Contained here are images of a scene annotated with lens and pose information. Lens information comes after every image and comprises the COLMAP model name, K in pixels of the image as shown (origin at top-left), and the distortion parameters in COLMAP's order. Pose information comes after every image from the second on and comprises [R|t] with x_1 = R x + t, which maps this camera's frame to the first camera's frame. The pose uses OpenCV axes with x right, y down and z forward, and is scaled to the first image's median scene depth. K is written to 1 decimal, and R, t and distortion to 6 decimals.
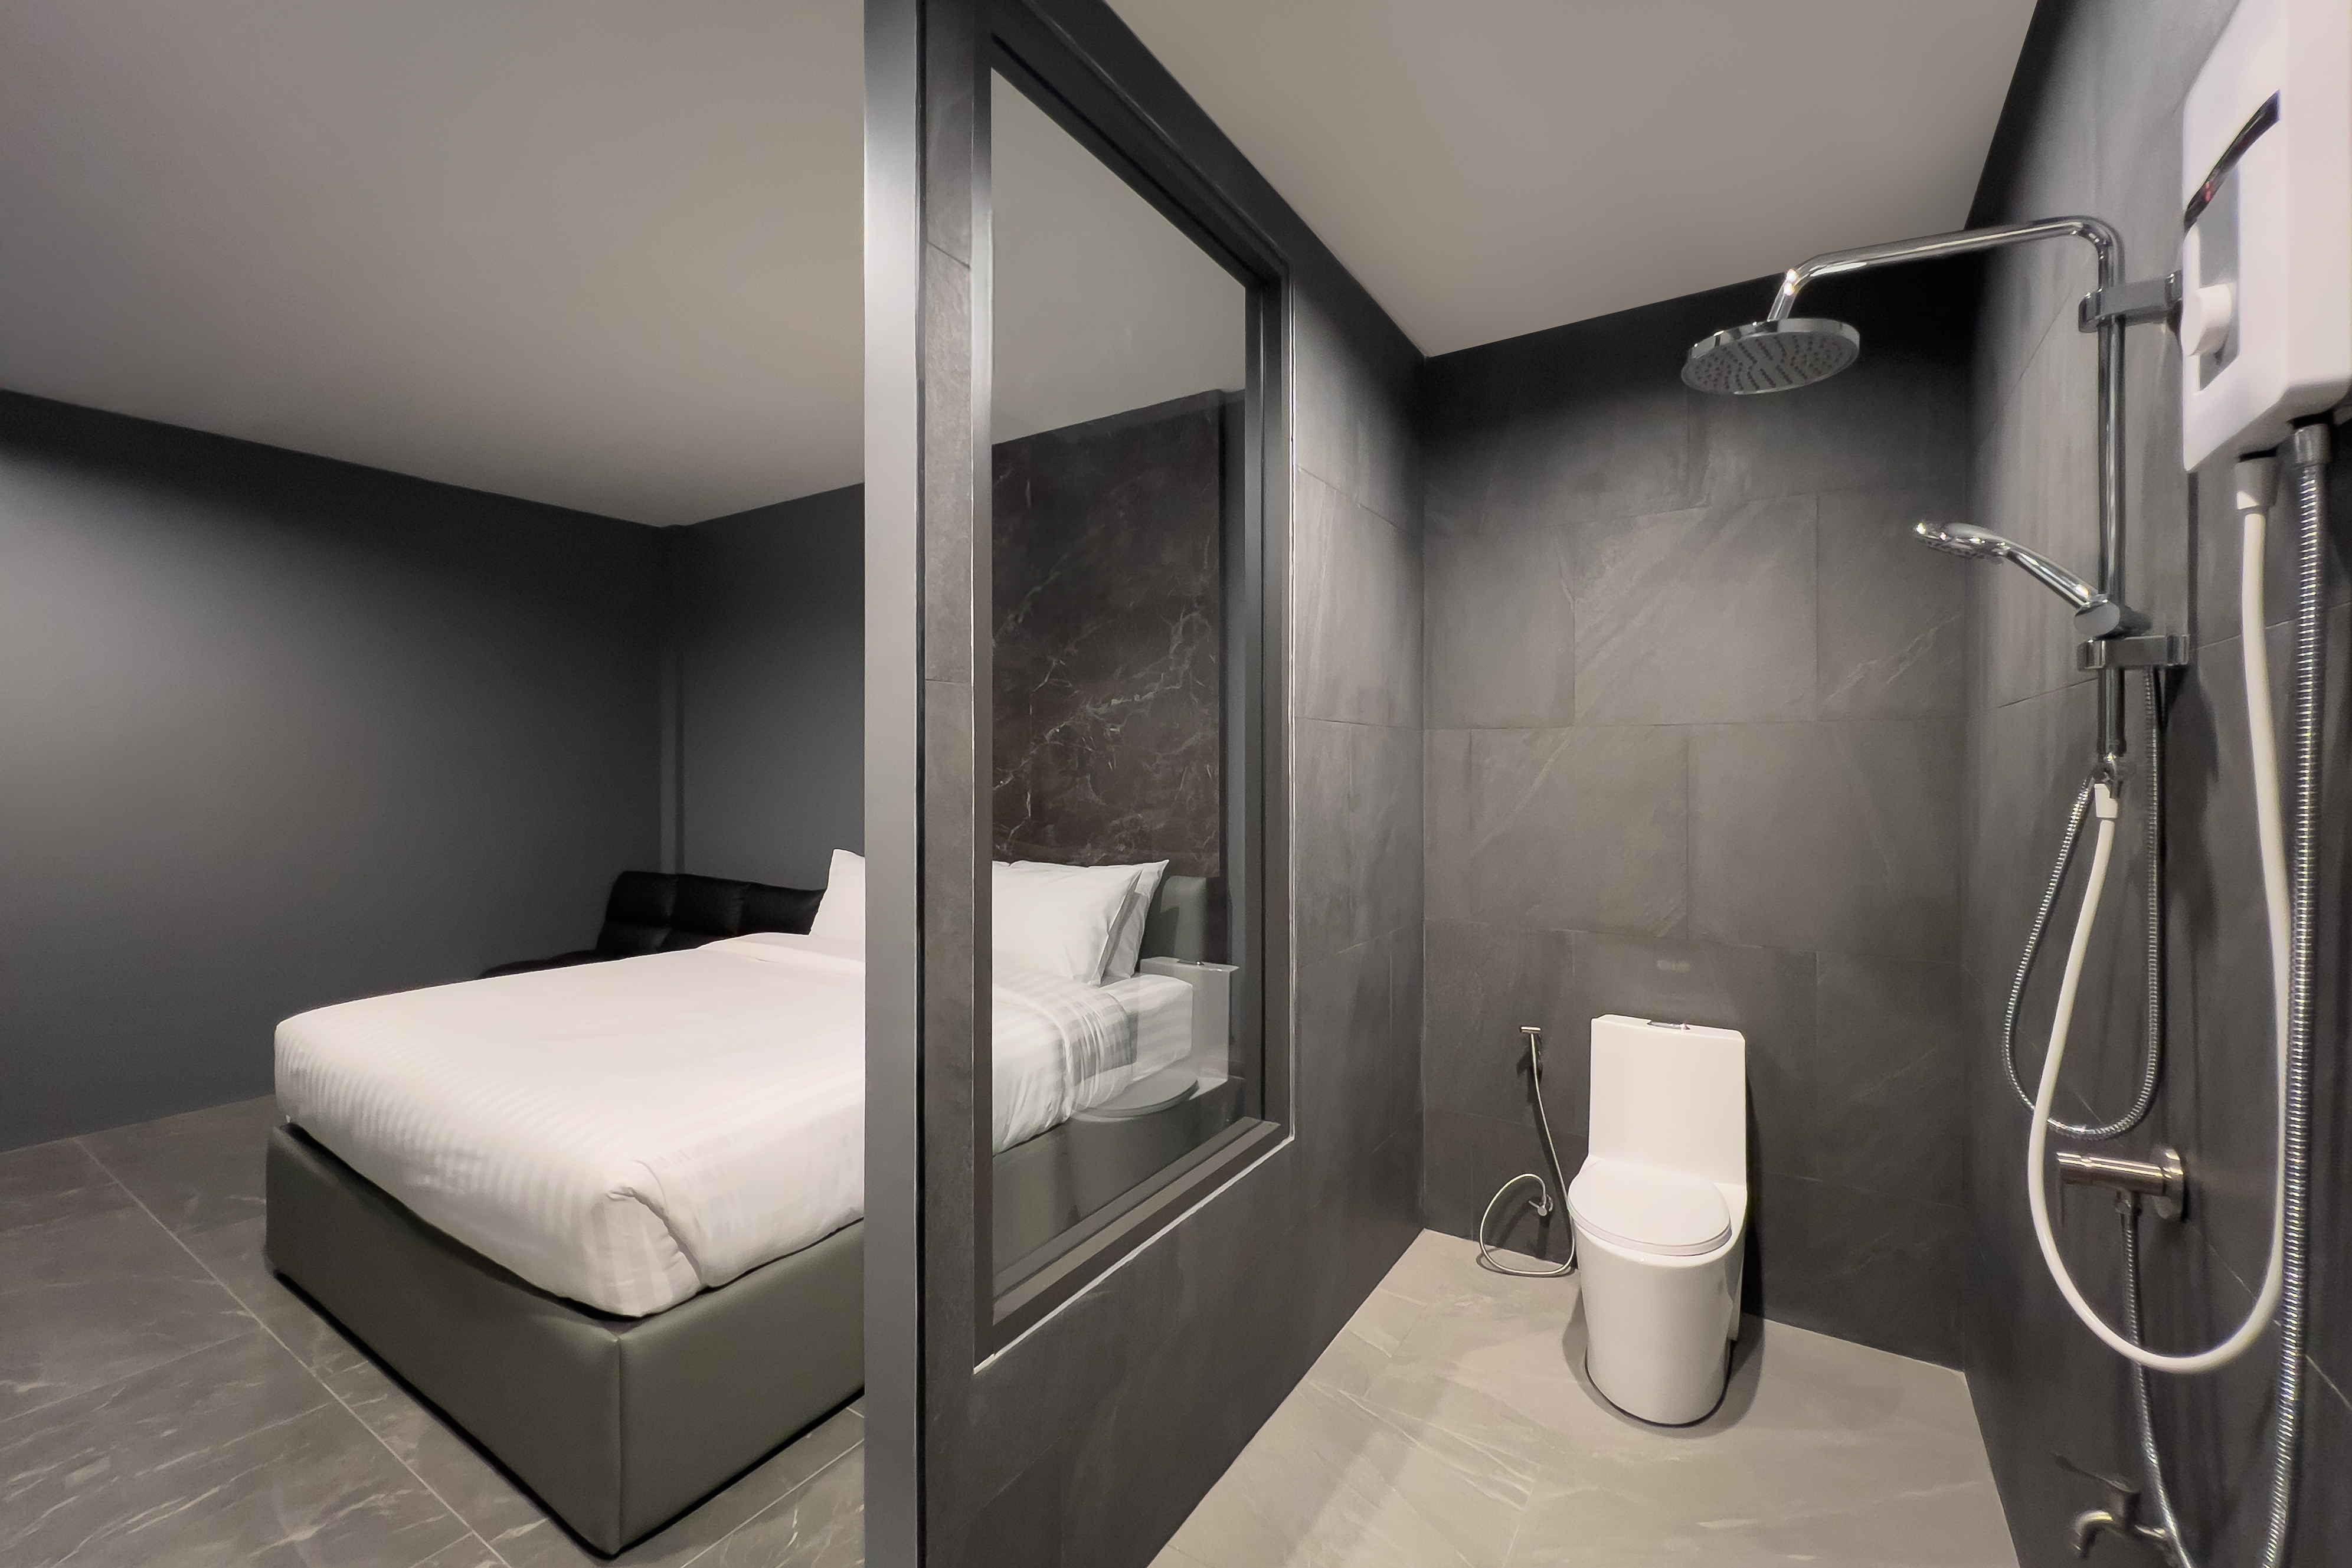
lens RADIAL K [[953.4, 0, 1174.8], [0, 953.4, 772.2], [0, 0, 1]] dist [-0.002406, 0.000990]
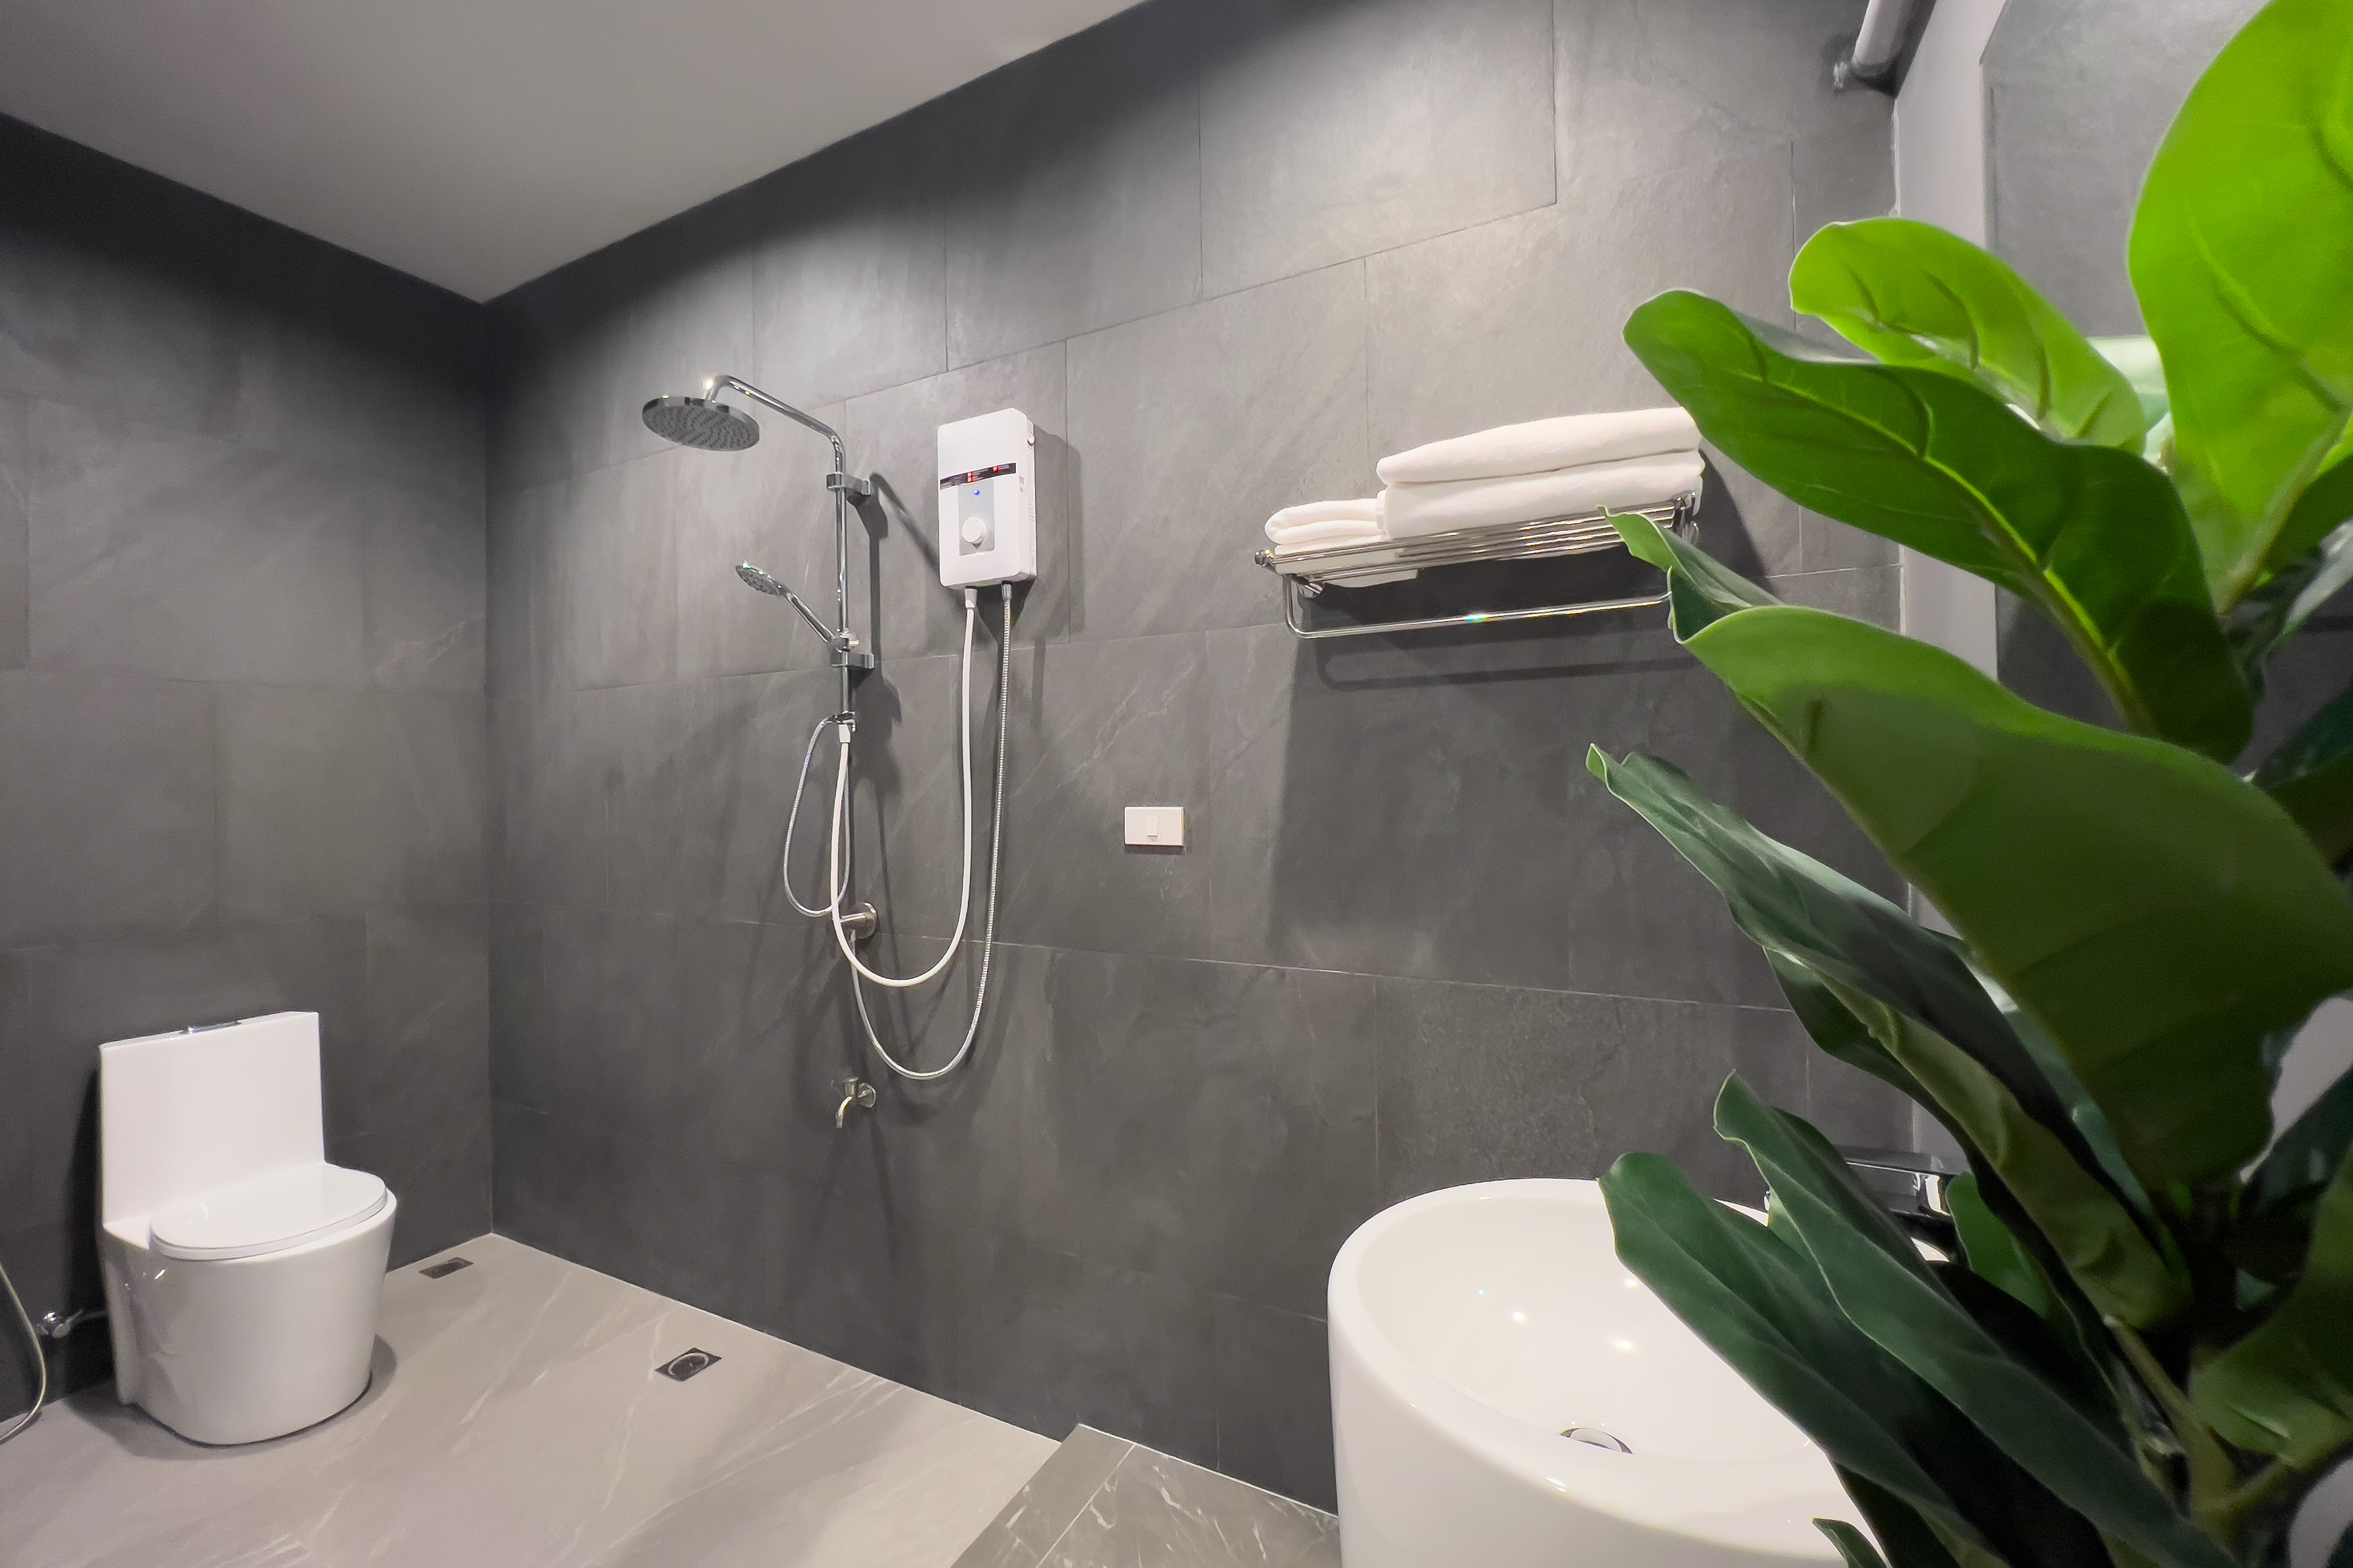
lens RADIAL K [[953.8, 0, 1178.9], [0, 953.8, 784.3], [0, 0, 1]] dist [-0.002406, 0.000990]
pose [[-0.088000, -0.000115, 0.996120, -0.316444], [0.016455, 0.999863, 0.001569, 0.043394], [-0.995985, 0.016529, -0.087986, 0.149503]]
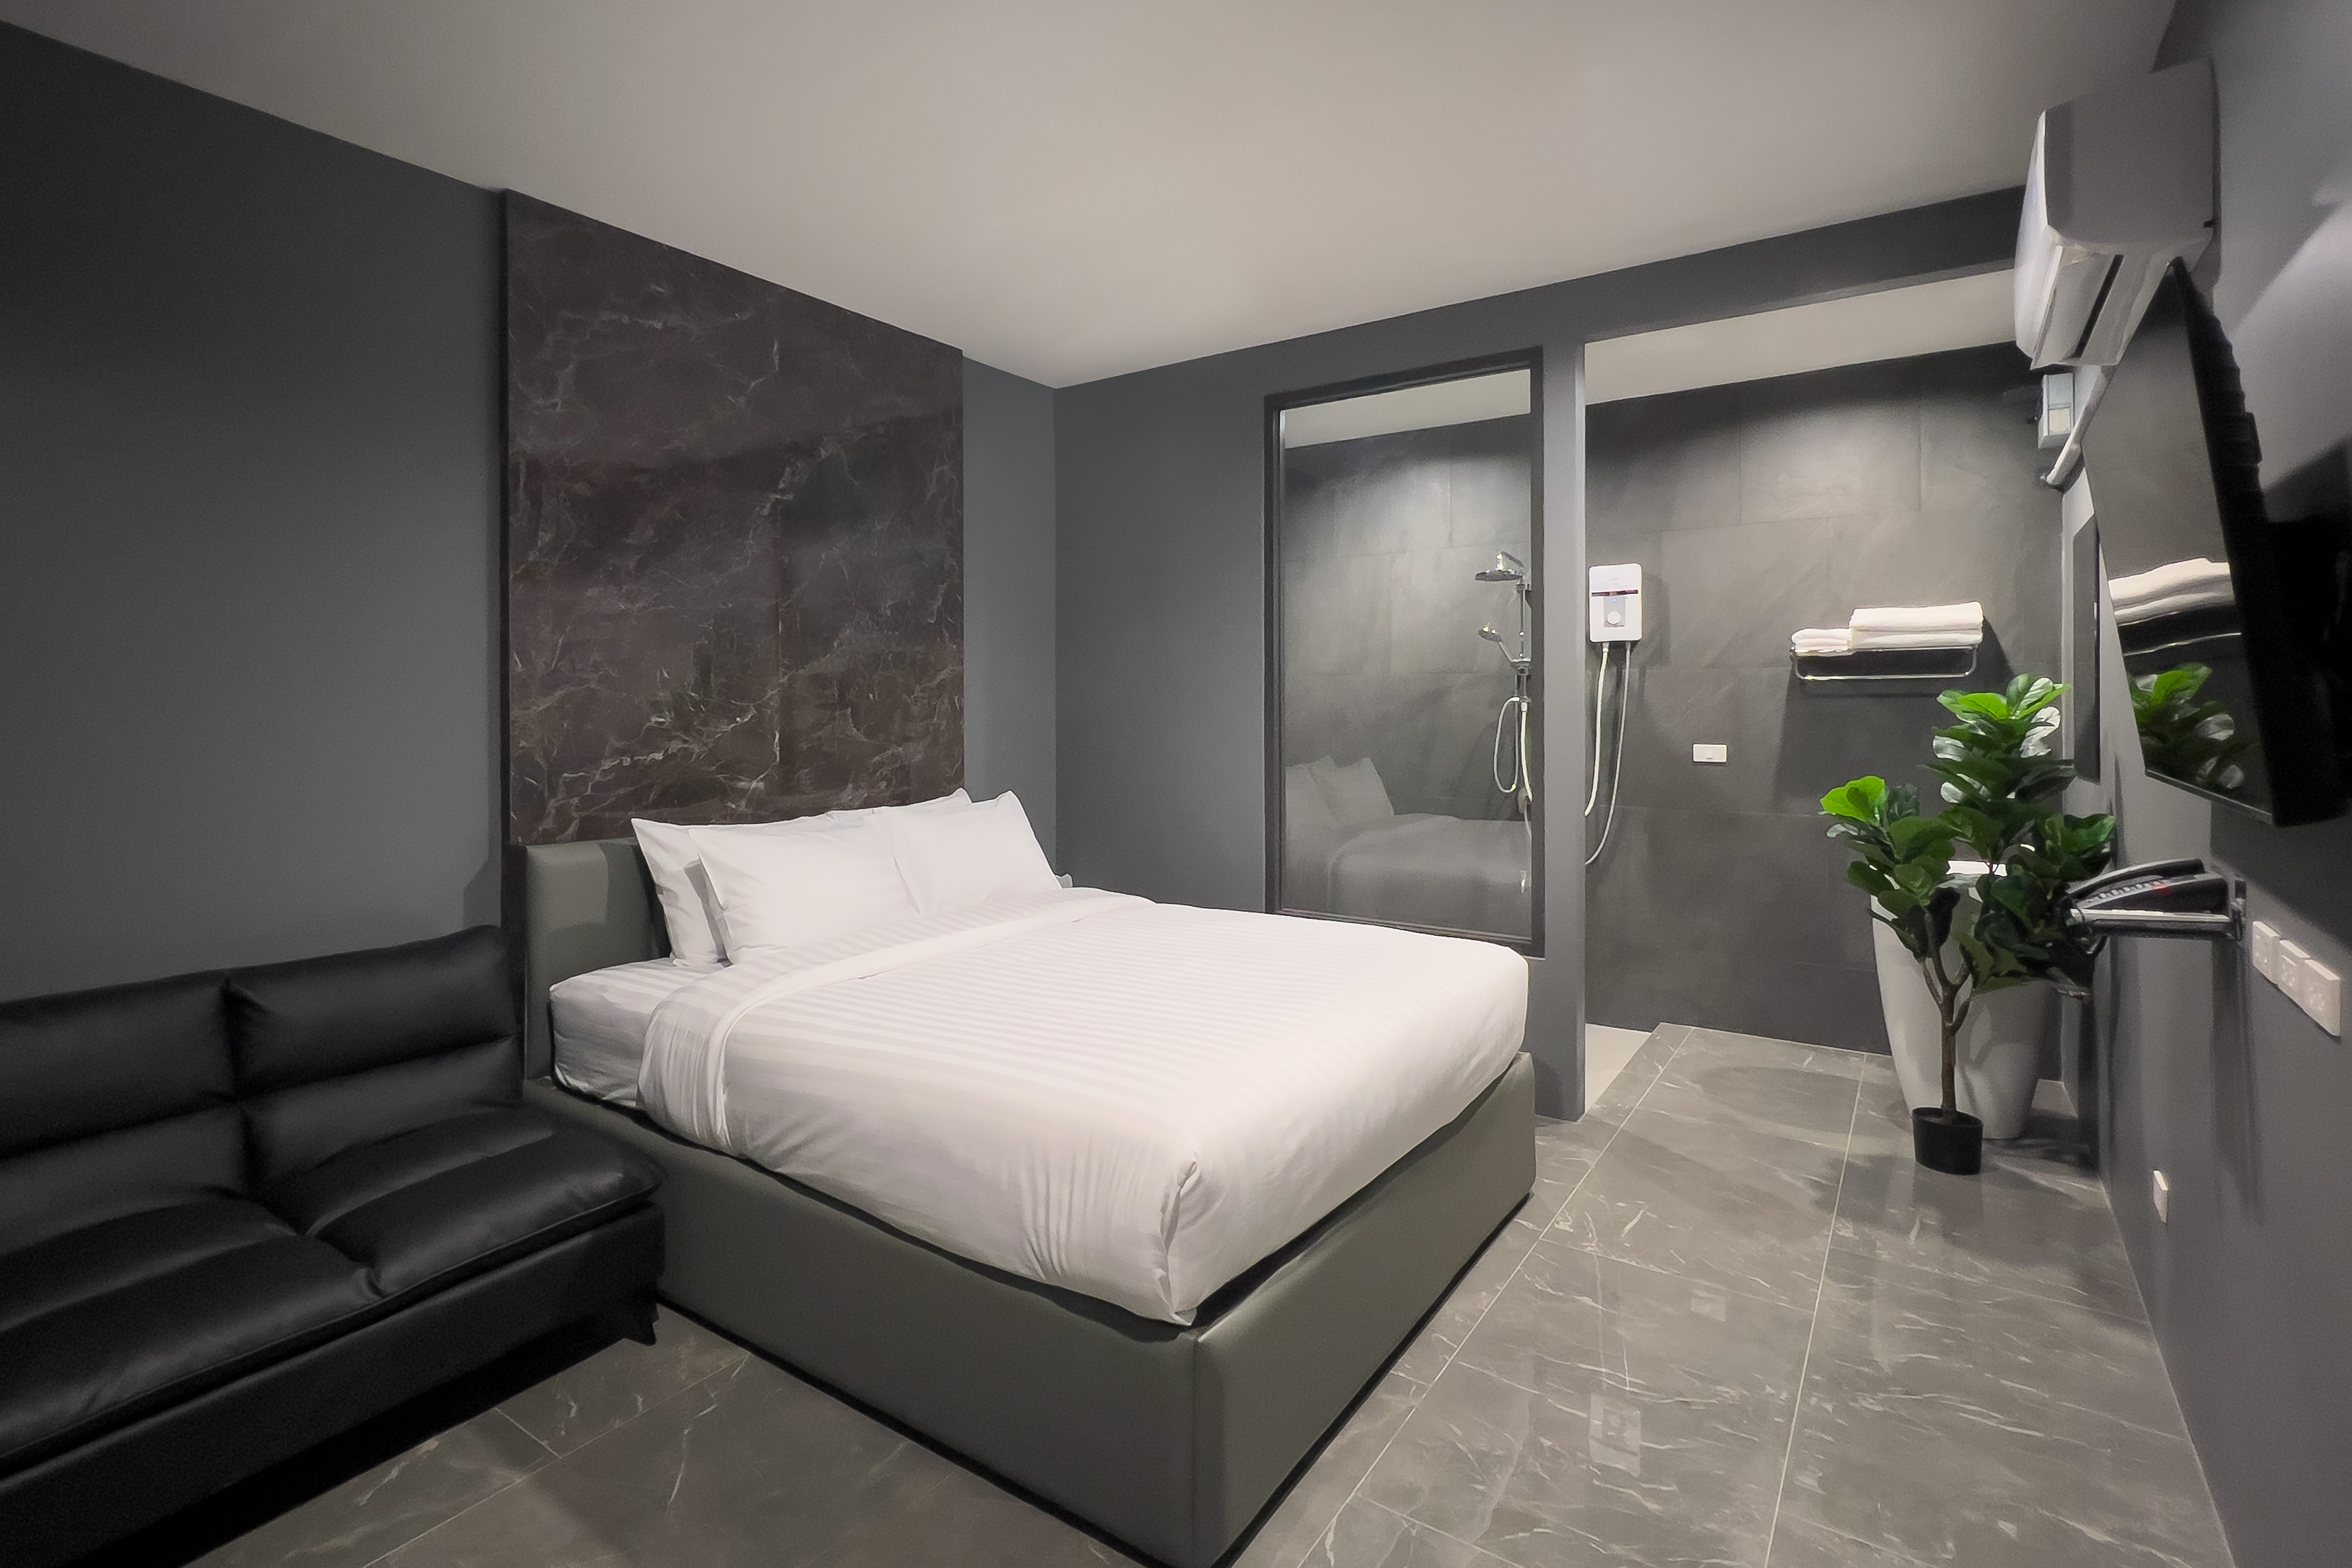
lens RADIAL K [[1095.7, 0, 1095.5], [0, 1095.7, 704.1], [0, 0, 1]] dist [-0.001884, -0.000130]
pose [[0.080542, -0.004340, 0.996742, -1.164602], [0.008072, 0.999961, 0.003701, -0.002935], [-0.996719, 0.007748, 0.080574, 0.736017]]
